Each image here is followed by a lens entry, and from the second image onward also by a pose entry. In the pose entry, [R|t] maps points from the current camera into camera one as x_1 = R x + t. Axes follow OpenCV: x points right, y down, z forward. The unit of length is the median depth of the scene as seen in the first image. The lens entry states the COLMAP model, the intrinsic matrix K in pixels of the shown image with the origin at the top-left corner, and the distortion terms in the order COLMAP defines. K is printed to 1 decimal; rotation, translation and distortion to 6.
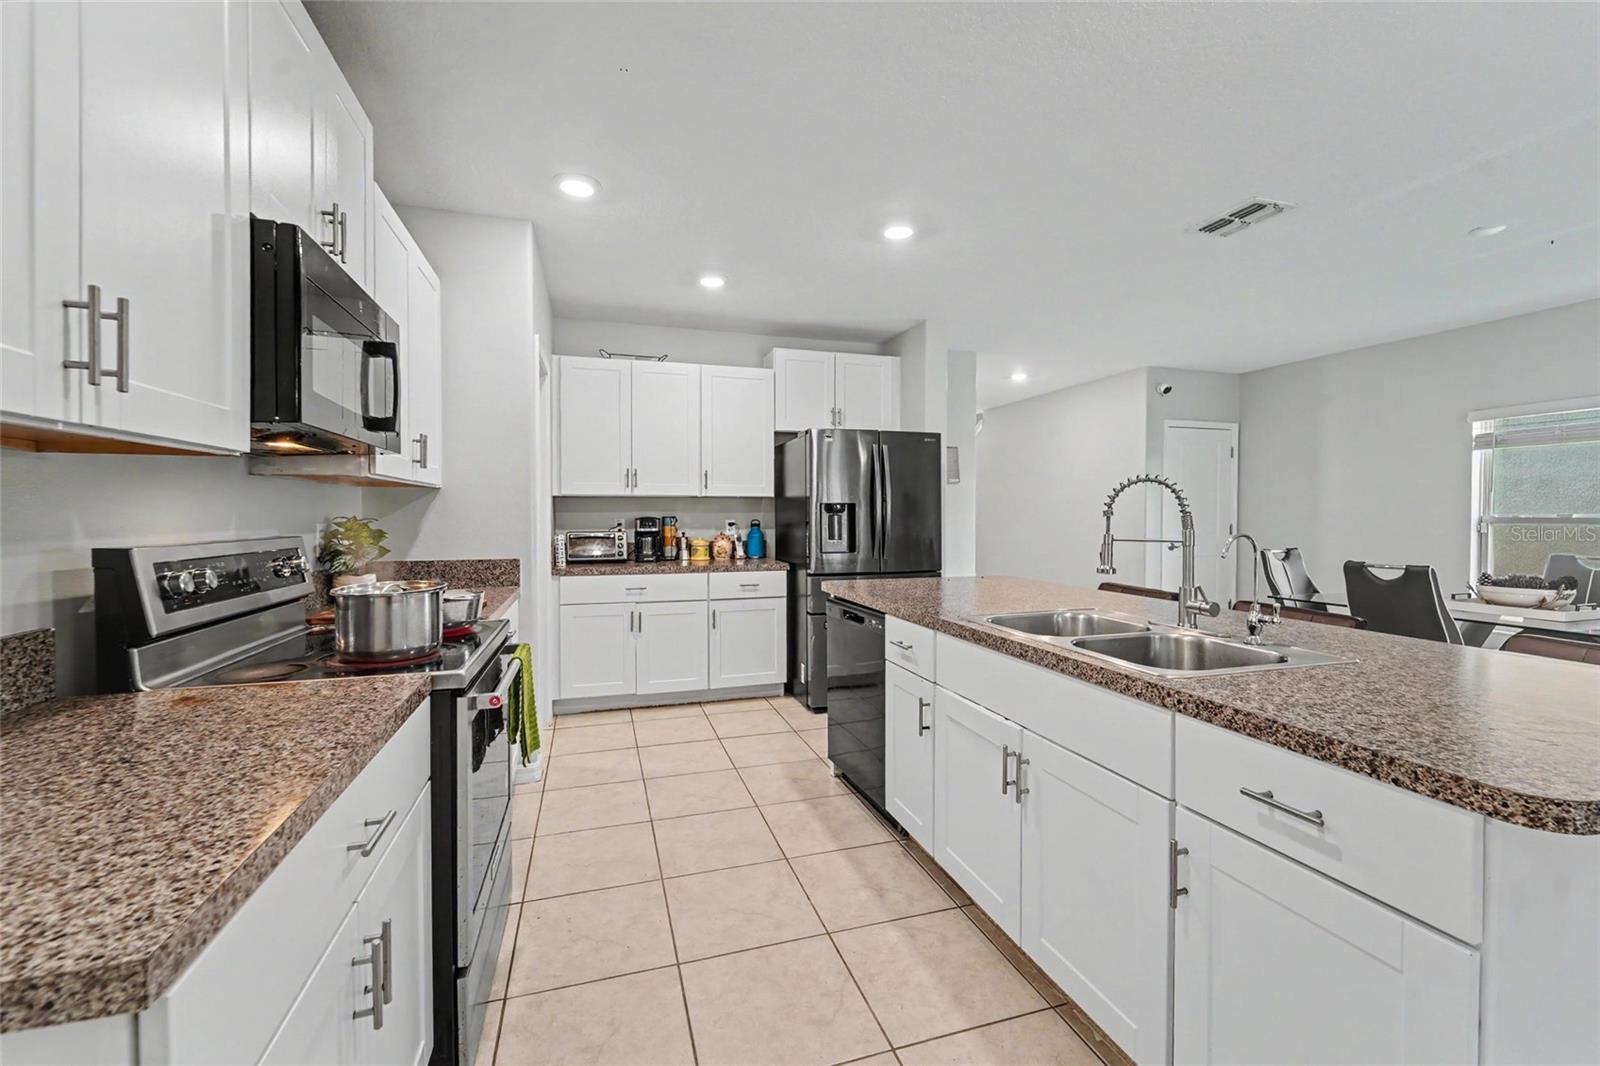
lens RADIAL K [[648.8, 0, 797.3], [0, 648.8, 518.8], [0, 0, 1]] dist [0.002153, -0.001218]
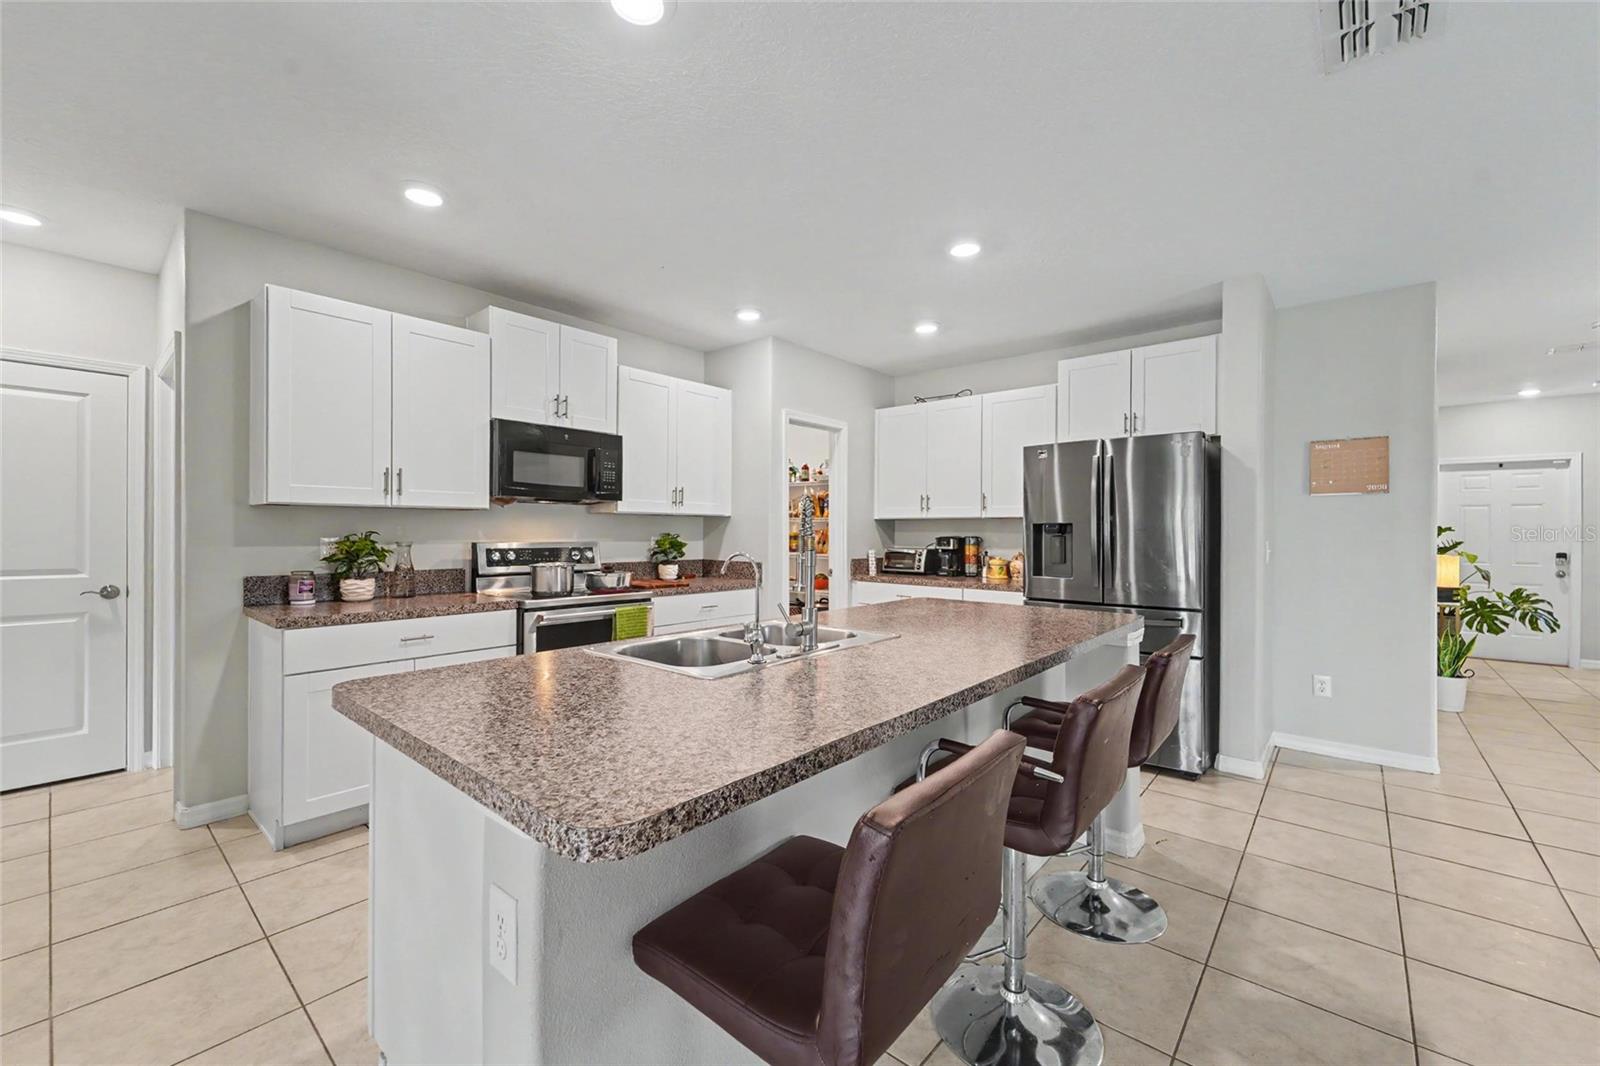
lens RADIAL K [[648.8, 0, 804.7], [0, 648.8, 533.4], [0, 0, 1]] dist [0.002153, -0.001218]
pose [[0.540907, 0.006136, -0.841060, 0.585626], [-0.013448, 0.999909, -0.001354, -0.003639], [0.840975, 0.012043, 0.540940, 0.180071]]
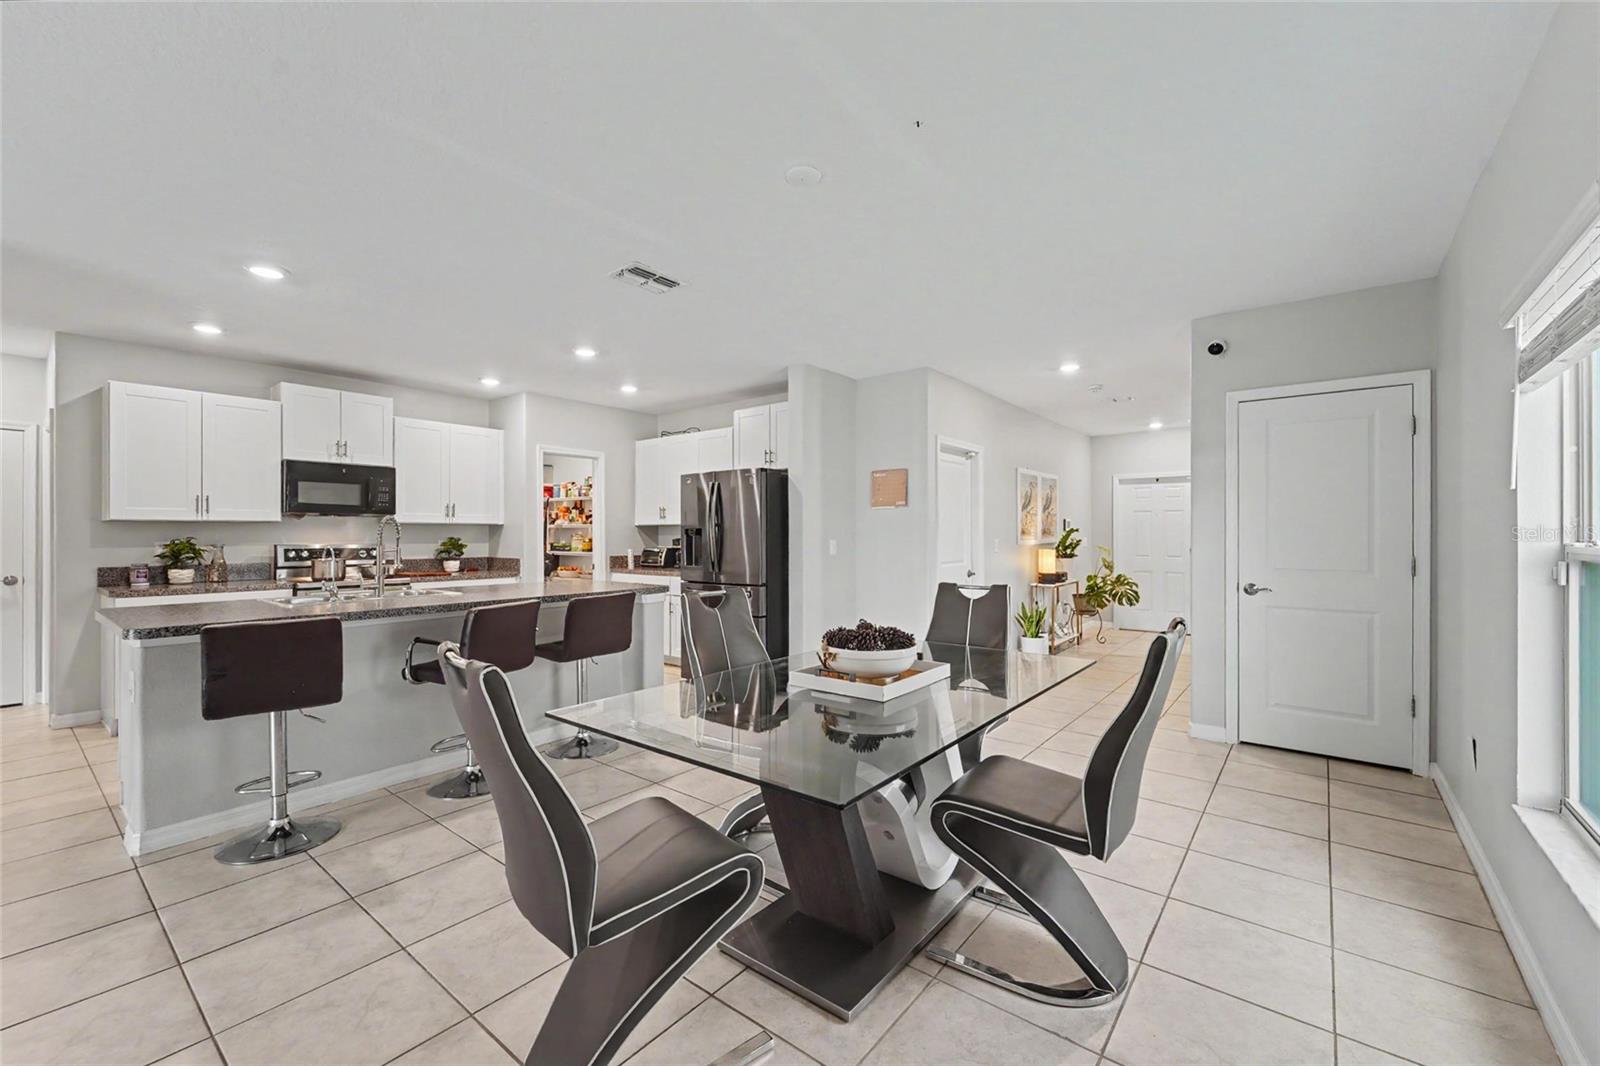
lens RADIAL K [[648.8, 0, 796.5], [0, 648.8, 534.8], [0, 0, 1]] dist [0.002153, -0.001218]
pose [[0.571999, -0.001291, -0.820253, 1.148646], [-0.006255, 0.999963, -0.005936, -0.004389], [0.820230, 0.008526, 0.571970, 0.363859]]
